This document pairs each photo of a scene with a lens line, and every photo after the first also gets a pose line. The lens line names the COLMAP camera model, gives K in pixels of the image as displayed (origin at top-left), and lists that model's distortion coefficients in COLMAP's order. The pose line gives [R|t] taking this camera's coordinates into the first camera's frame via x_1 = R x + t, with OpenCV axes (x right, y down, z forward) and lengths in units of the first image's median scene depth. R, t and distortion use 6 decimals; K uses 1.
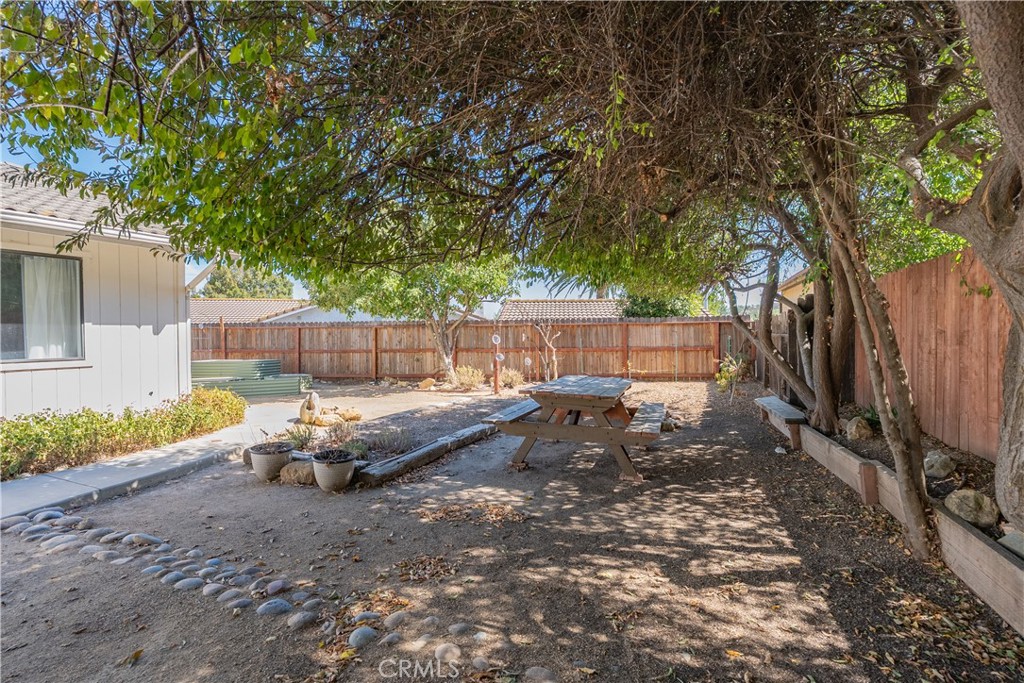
lens RADIAL K [[464.4, 0, 514.3], [0, 464.4, 338.8], [0, 0, 1]] dist [-0.011395, 0.004816]
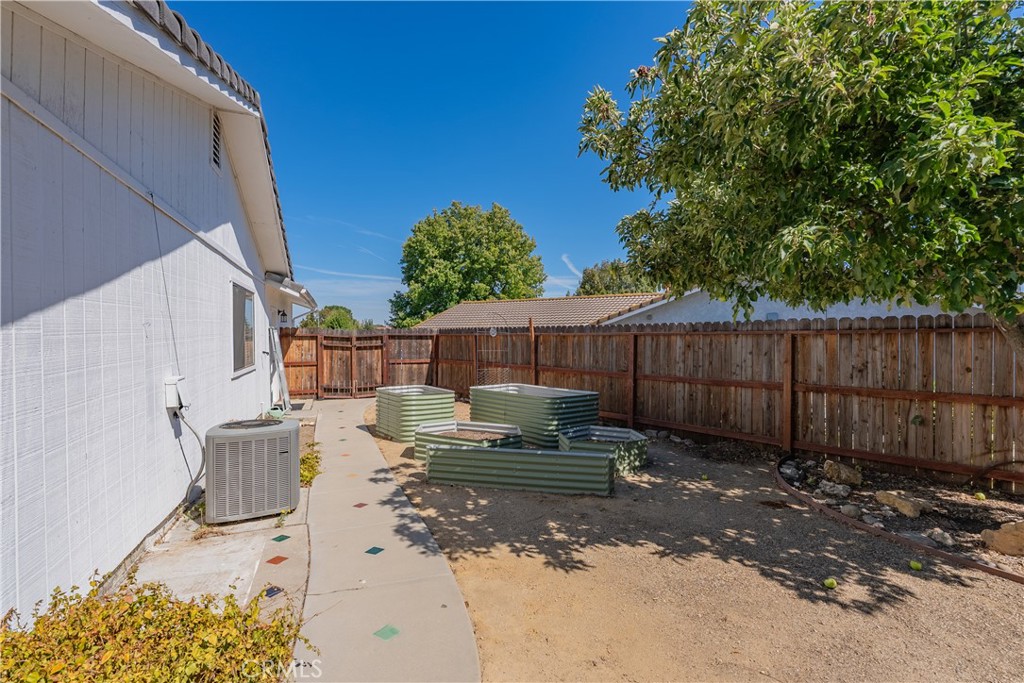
lens RADIAL K [[464.4, 0, 514.3], [0, 464.4, 338.8], [0, 0, 1]] dist [-0.011395, 0.004816]
pose [[0.729552, 0.007113, -0.683888, -0.188509], [-0.007271, 0.999970, 0.002644, -0.018576], [0.683887, 0.003044, 0.729582, 0.494747]]
